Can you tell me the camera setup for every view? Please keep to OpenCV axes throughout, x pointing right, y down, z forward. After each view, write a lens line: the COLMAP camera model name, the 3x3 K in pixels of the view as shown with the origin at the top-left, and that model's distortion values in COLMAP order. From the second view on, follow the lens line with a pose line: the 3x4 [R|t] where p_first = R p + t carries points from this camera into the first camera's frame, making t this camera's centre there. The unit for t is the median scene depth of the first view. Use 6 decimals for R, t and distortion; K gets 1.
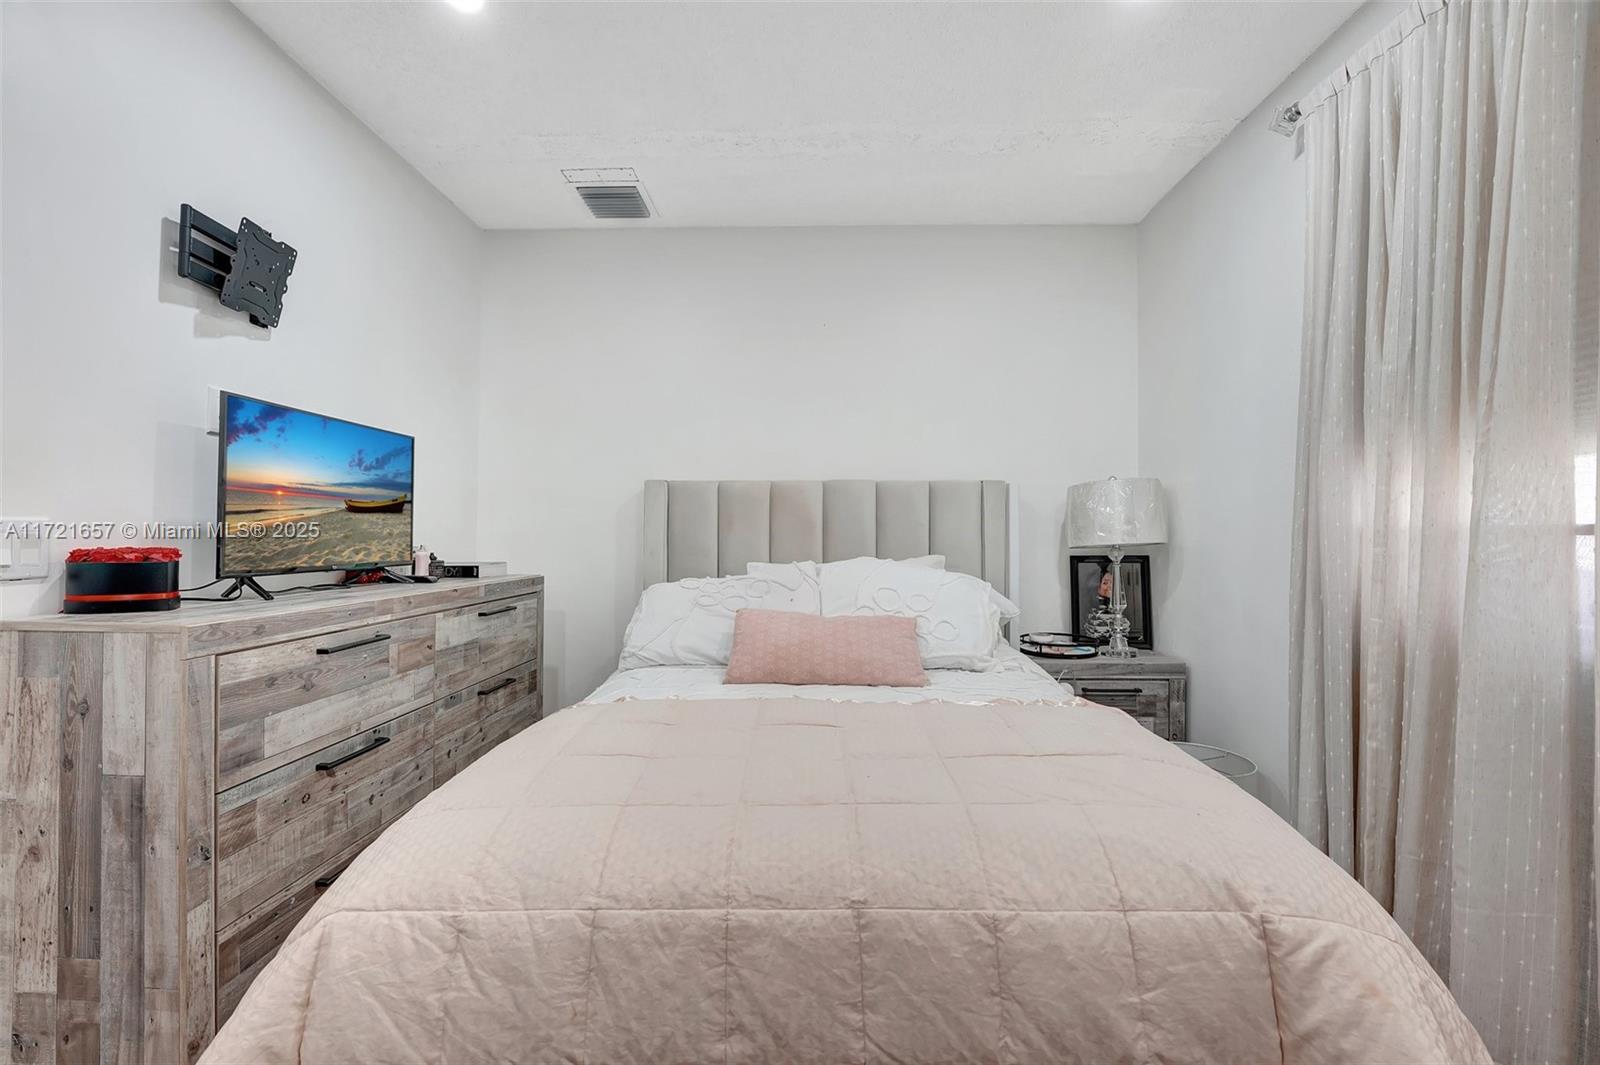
lens RADIAL K [[680.8, 0, 798.7], [0, 680.8, 523.4], [0, 0, 1]] dist [-0.021299, 0.000088]
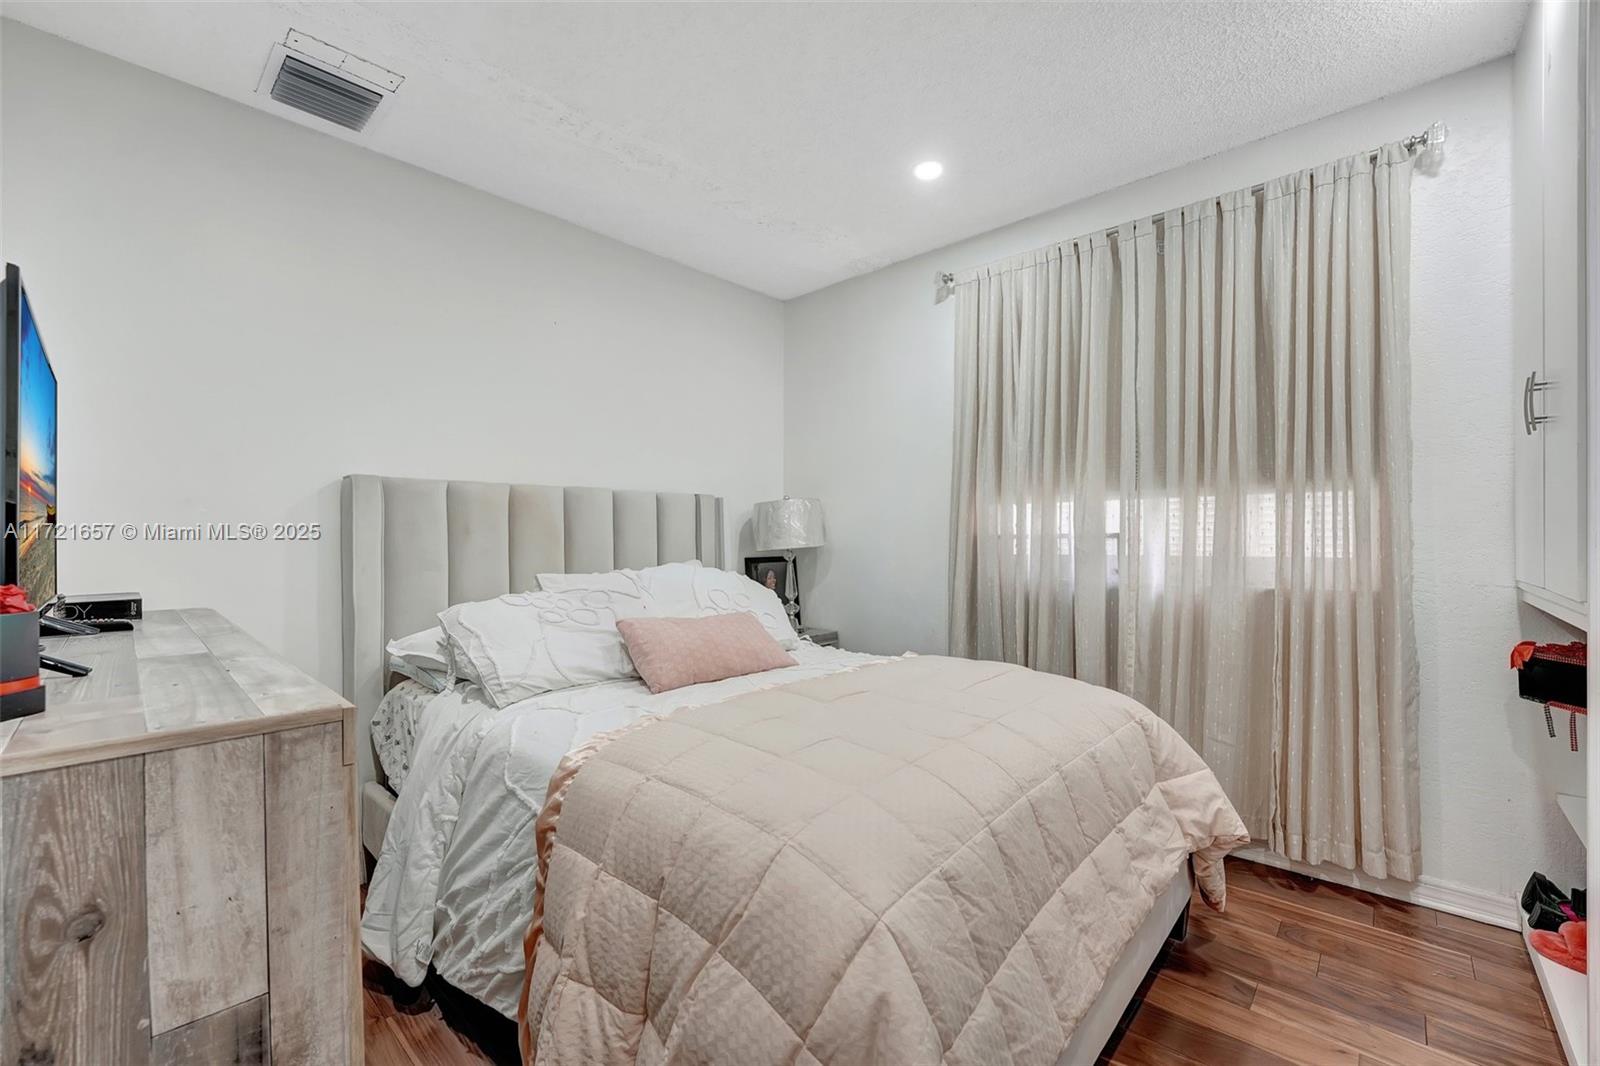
lens RADIAL K [[673.8, 0, 796.4], [0, 673.8, 537.9], [0, 0, 1]] dist [-0.021782, 0.001438]
pose [[0.648031, -0.005986, 0.761591, -0.695483], [-0.003402, 0.999936, 0.010755, -0.002847], [-0.761607, -0.009561, 0.647969, 0.197140]]
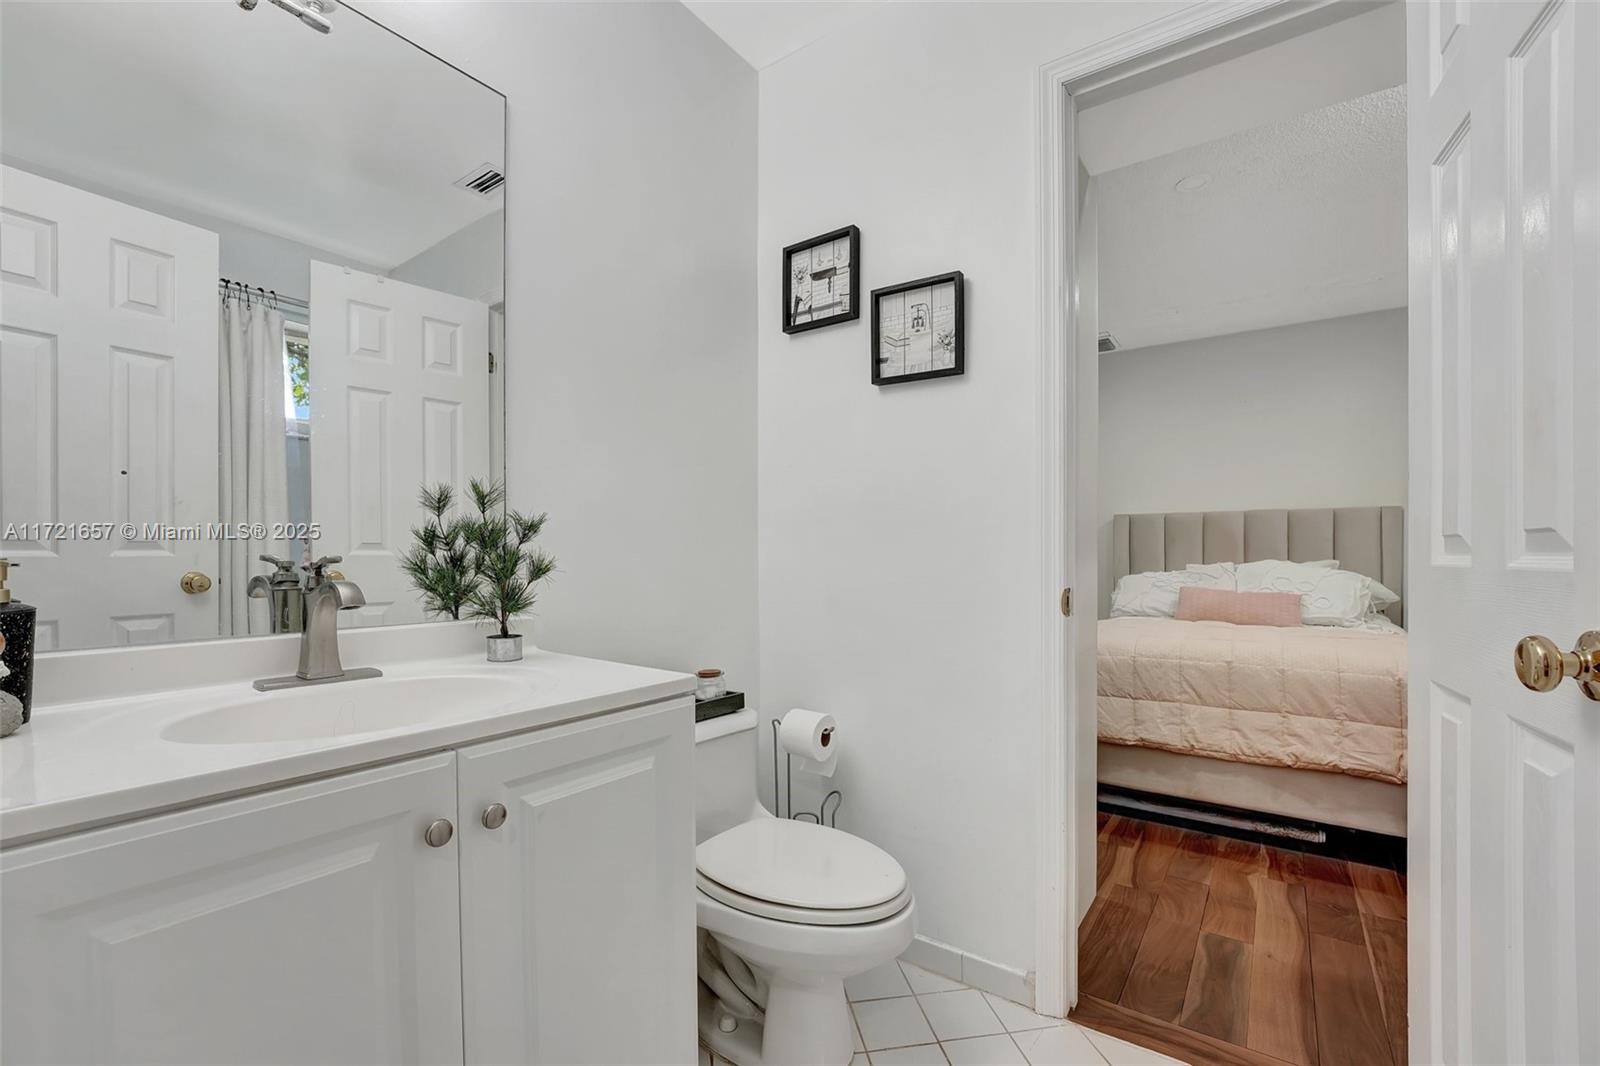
lens RADIAL K [[673.8, 0, 794.5], [0, 673.8, 539.4], [0, 0, 1]] dist [-0.021782, 0.001438]
pose [[0.823116, -0.012708, -0.567731, 0.079053], [0.008130, 0.999911, -0.010594, 0.009721], [0.567815, 0.004104, 0.823146, -1.085318]]
